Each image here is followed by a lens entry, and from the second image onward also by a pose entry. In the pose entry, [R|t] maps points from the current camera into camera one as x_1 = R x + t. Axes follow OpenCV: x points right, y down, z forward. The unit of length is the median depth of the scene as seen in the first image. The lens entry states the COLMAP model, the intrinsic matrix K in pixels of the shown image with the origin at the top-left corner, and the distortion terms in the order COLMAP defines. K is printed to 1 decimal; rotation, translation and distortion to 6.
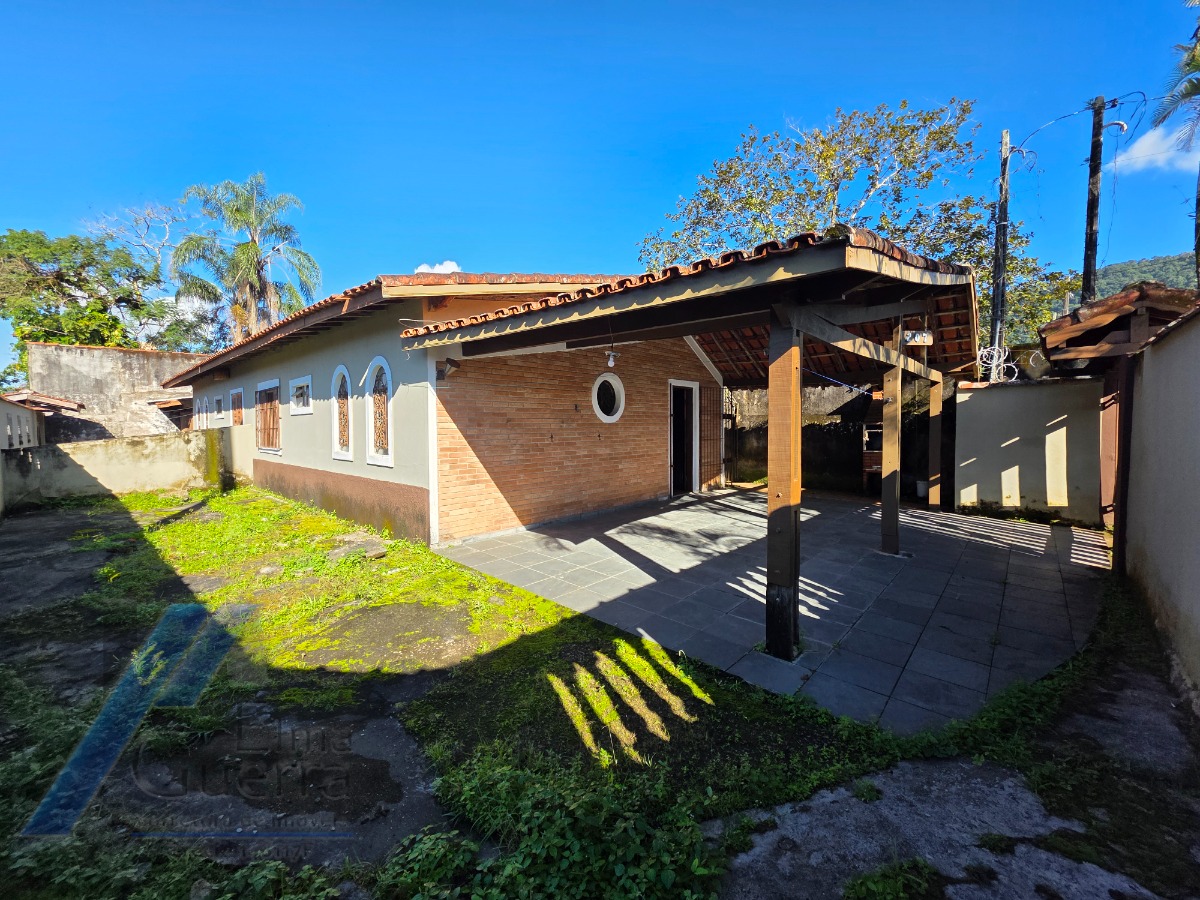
lens RADIAL K [[481.6, 0, 601.2], [0, 481.6, 444.7], [0, 0, 1]] dist [0.000334, 0.000914]
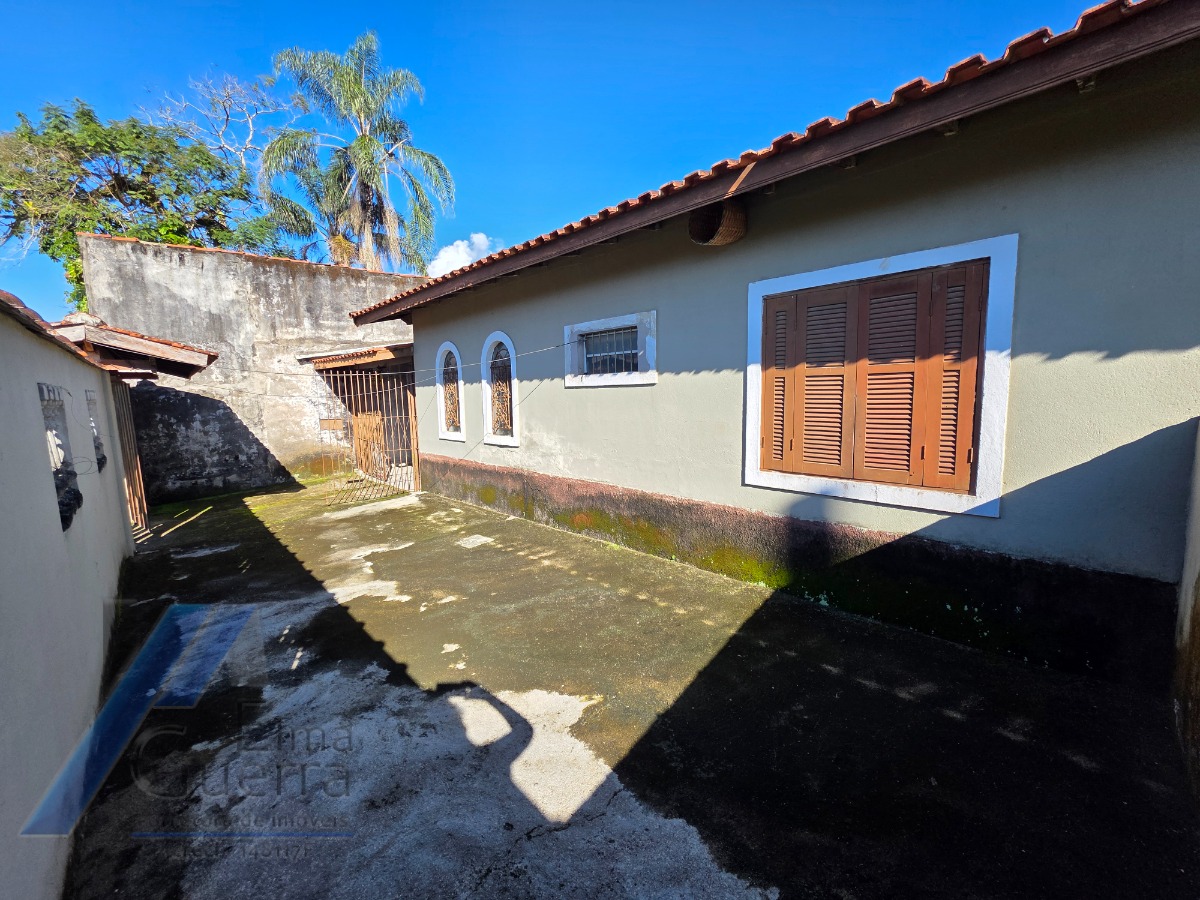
lens RADIAL K [[481.6, 0, 604.3], [0, 481.6, 444.8], [0, 0, 1]] dist [0.000334, 0.000914]
pose [[0.997964, -0.007215, -0.063373, -1.267463], [0.011965, 0.997120, 0.074887, -0.063269], [0.062651, -0.075493, 0.995176, 1.071462]]
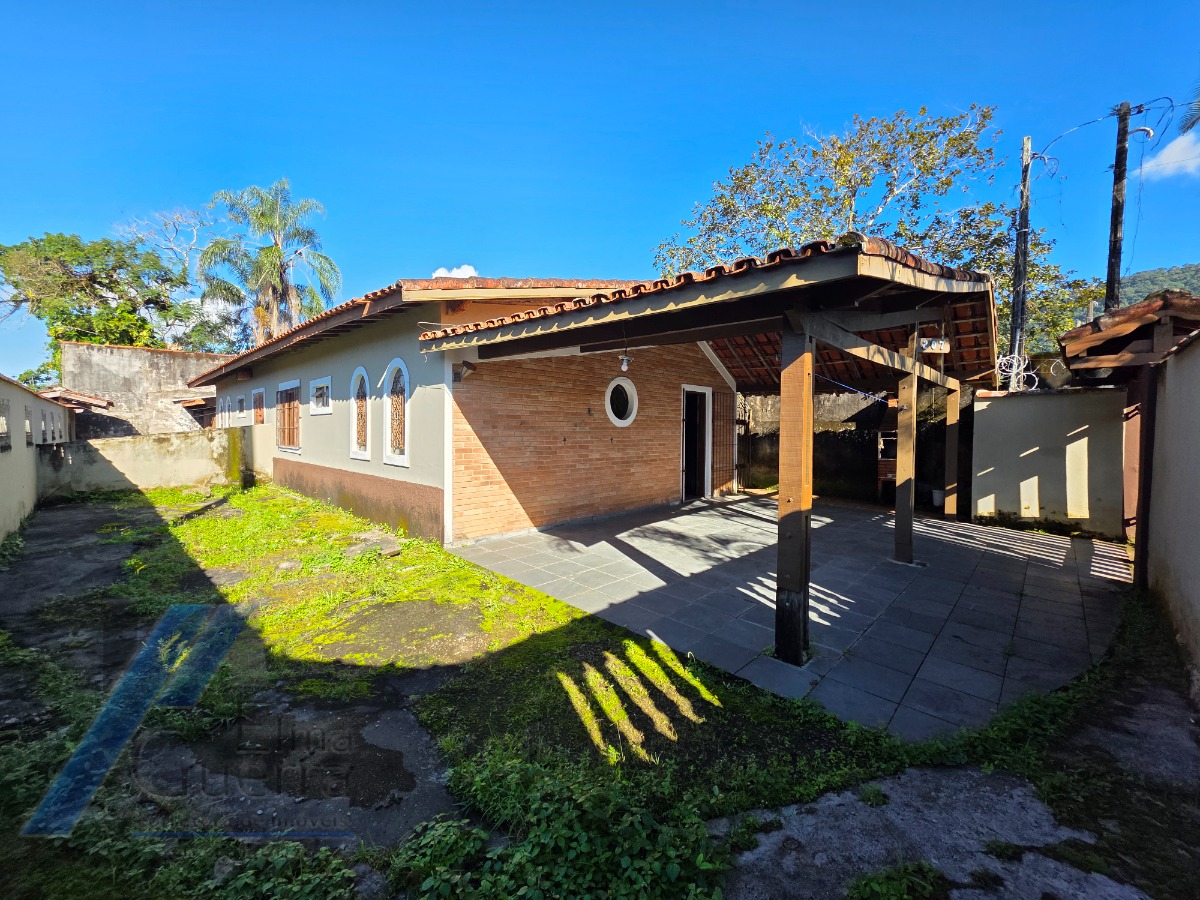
lens RADIAL K [[481.6, 0, 601.1], [0, 481.6, 444.4], [0, 0, 1]] dist [0.000334, 0.000914]
pose [[0.999555, 0.014701, -0.025939, -0.000099], [-0.014943, 0.999847, -0.009143, 0.001633], [0.025801, 0.009527, 0.999622, -0.006794]]
